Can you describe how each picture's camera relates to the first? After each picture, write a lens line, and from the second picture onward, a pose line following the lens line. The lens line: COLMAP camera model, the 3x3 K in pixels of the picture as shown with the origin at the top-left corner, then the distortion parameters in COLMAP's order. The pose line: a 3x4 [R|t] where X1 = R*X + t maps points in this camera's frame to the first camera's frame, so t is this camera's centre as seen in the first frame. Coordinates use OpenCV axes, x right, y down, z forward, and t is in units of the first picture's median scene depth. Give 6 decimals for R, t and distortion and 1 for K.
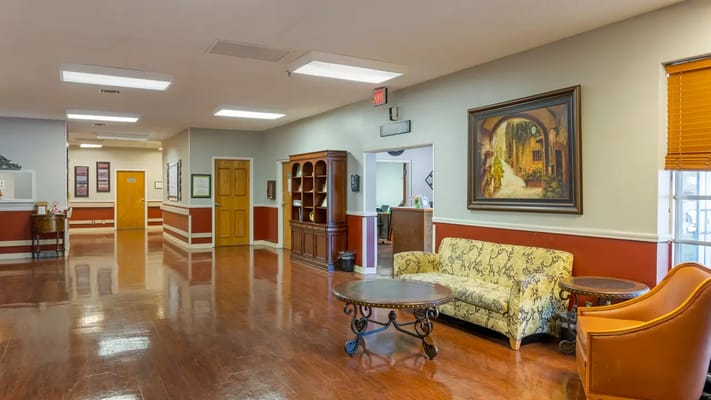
lens RADIAL K [[492.4, 0, 356.0], [0, 492.4, 198.5], [0, 0, 1]] dist [0.009056, 0.001940]
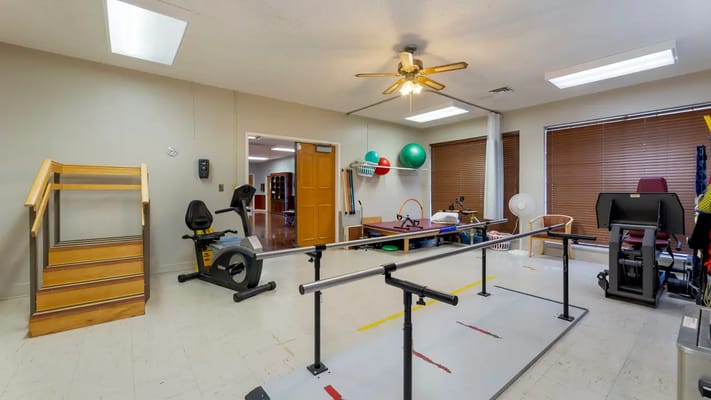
lens RADIAL K [[286.8, 0, 354.6], [0, 286.8, 194.4], [0, 0, 1]] dist [-0.000954, -0.000004]
pose [[0.989026, -0.005180, 0.147654, 0.079422], [0.005255, 0.999986, -0.000118, 0.023022], [-0.147651, 0.000893, 0.989039, -0.550400]]
